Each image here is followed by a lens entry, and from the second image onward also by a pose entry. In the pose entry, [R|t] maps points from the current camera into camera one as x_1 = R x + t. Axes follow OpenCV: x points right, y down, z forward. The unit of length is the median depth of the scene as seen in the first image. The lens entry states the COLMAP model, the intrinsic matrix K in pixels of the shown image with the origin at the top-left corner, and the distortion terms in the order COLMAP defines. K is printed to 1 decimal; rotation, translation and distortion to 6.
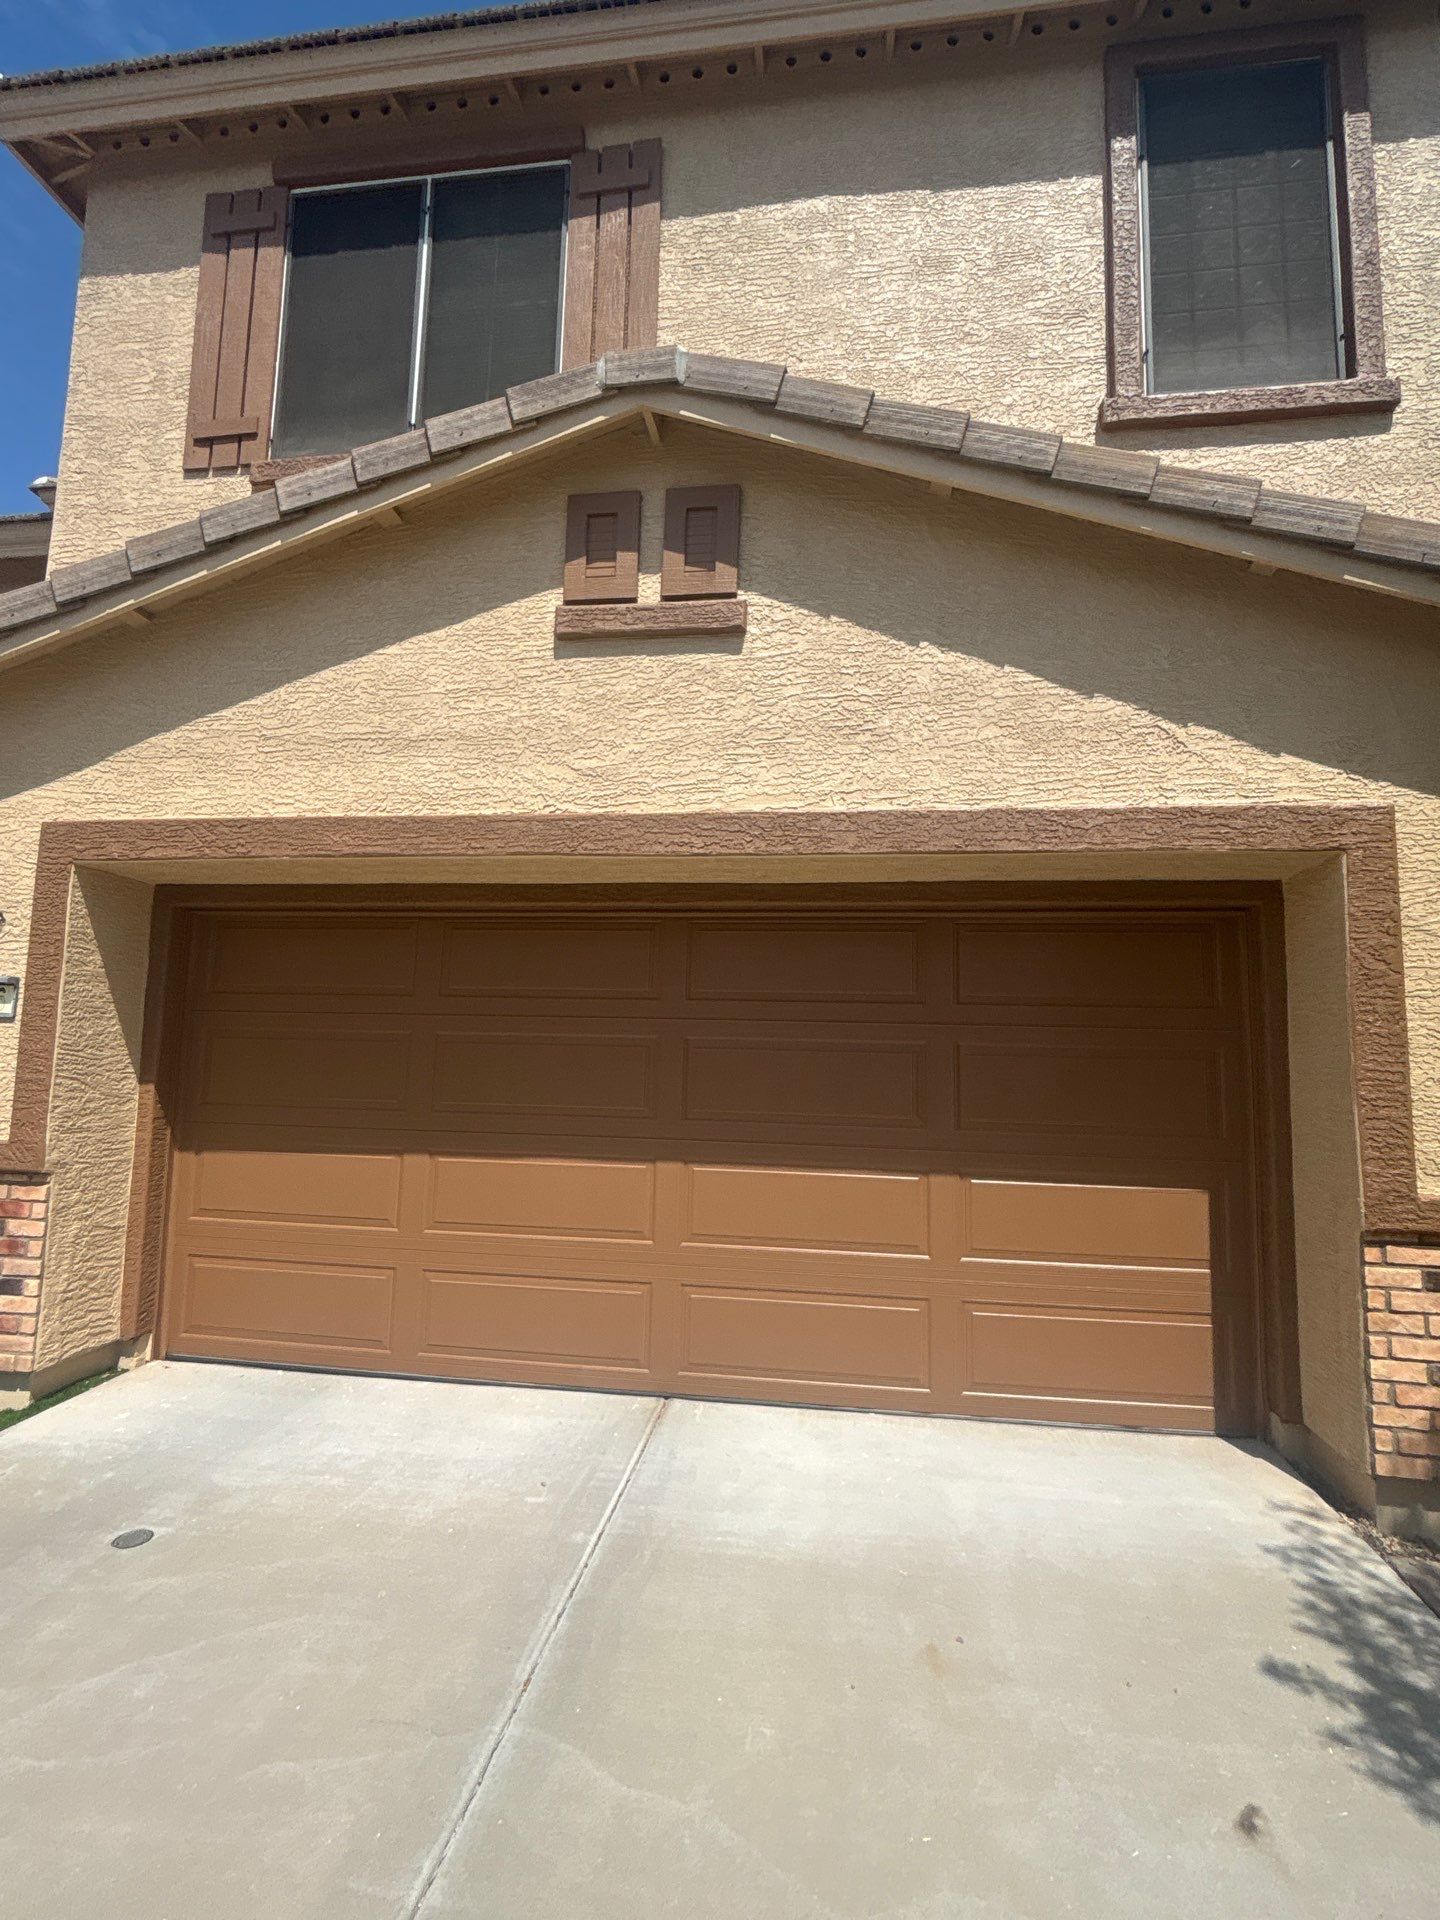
lens RADIAL K [[927.2, 0, 718.8], [0, 927.2, 952.1], [0, 0, 1]] dist [0.000504, -0.001062]
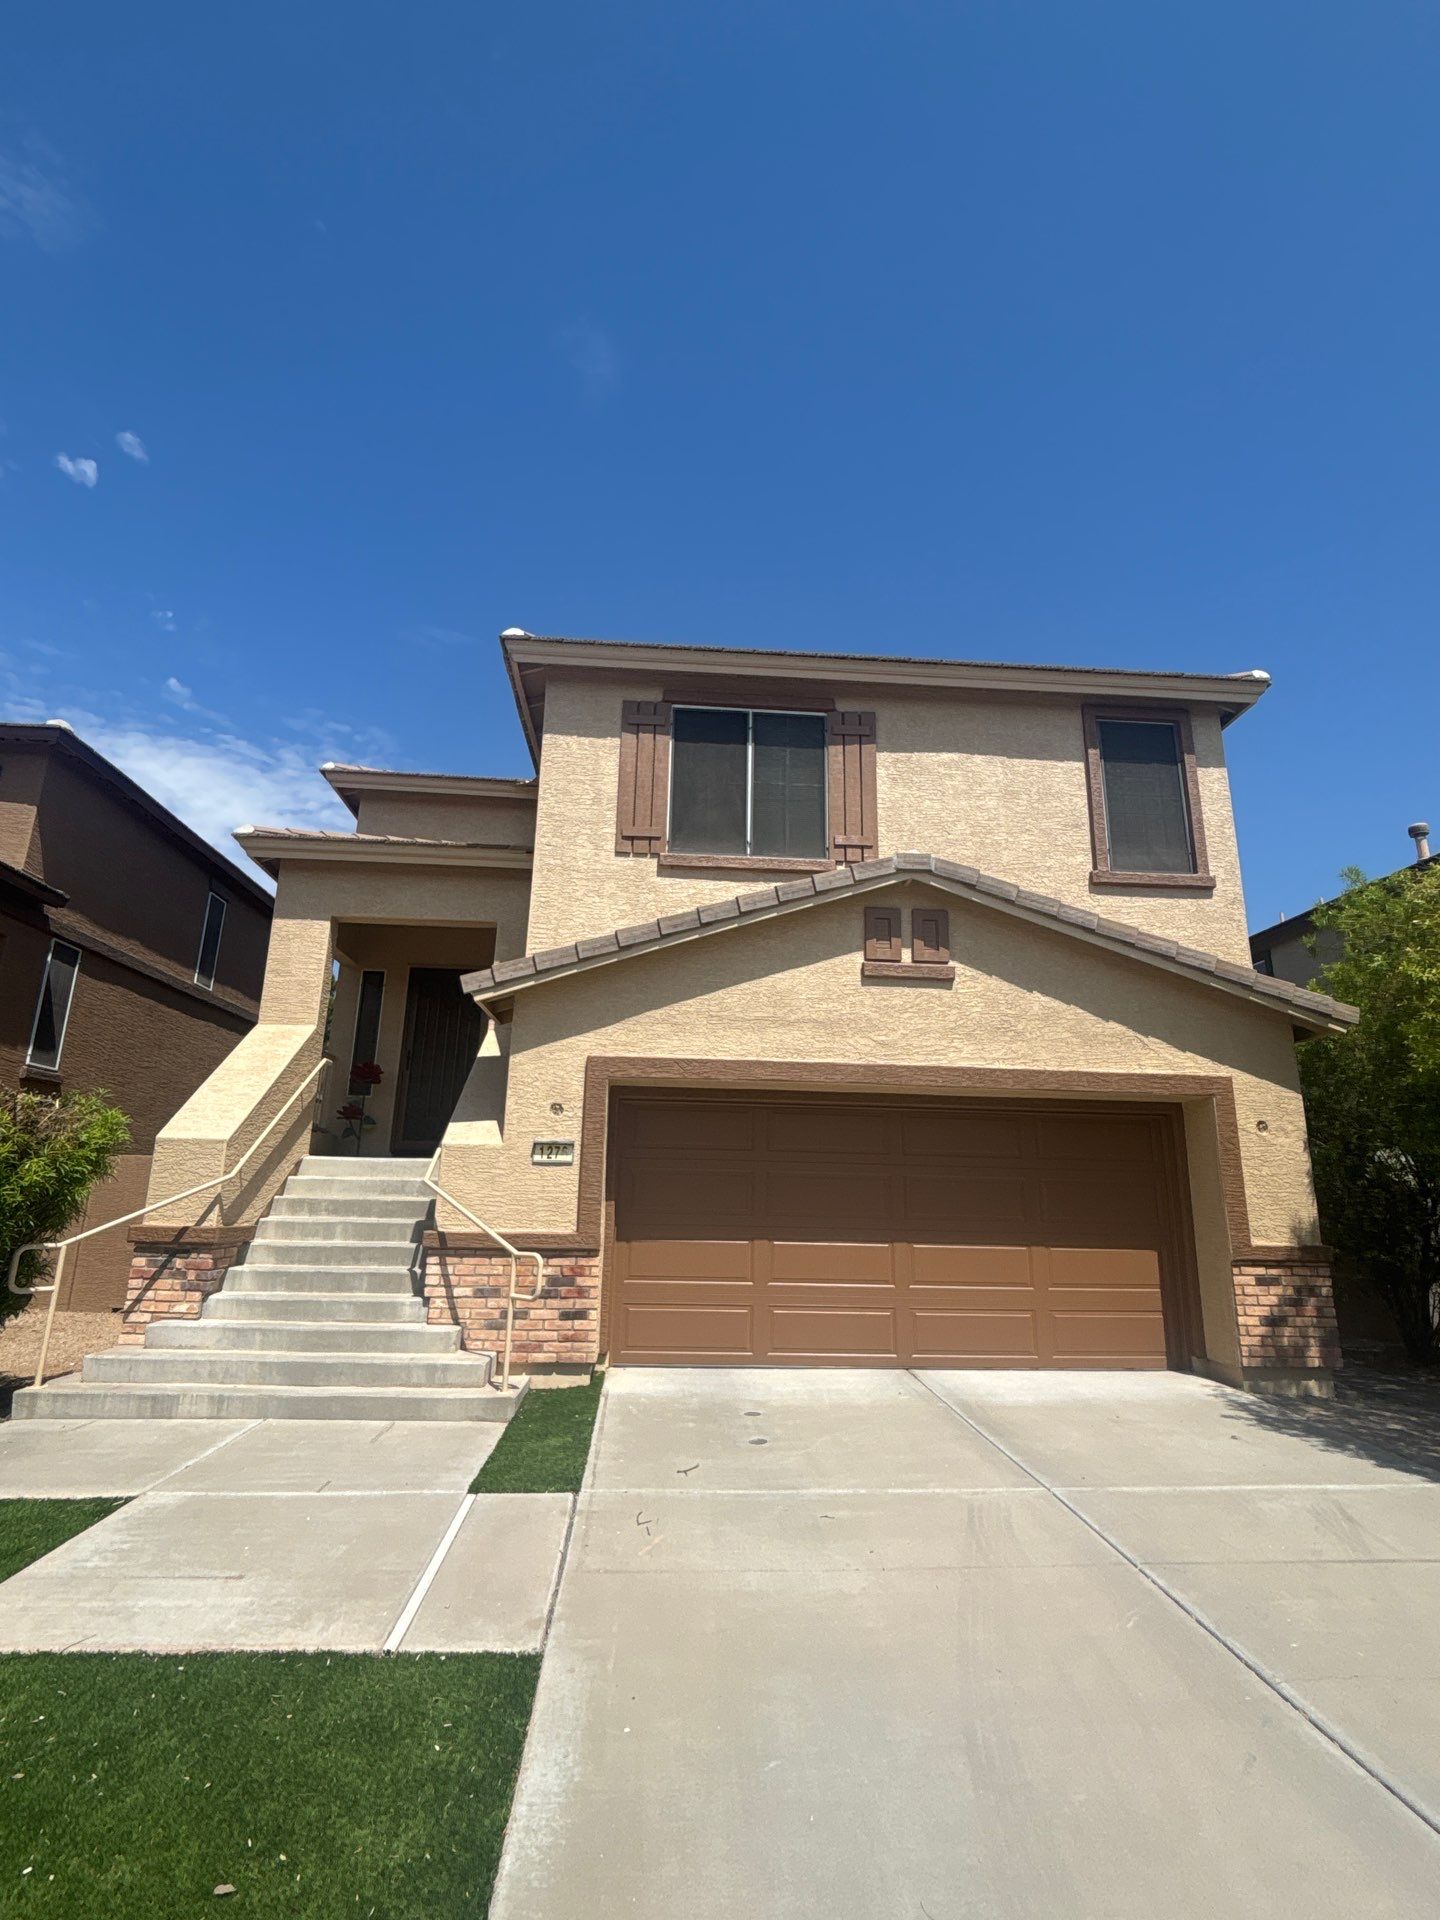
lens RADIAL K [[927.2, 0, 714.7], [0, 927.2, 953.6], [0, 0, 1]] dist [0.000504, -0.001062]
pose [[0.979799, 0.048453, 0.194025, -0.884702], [-0.020880, 0.989688, -0.141708, -0.089154], [-0.198891, 0.134794, 0.970707, -0.920886]]
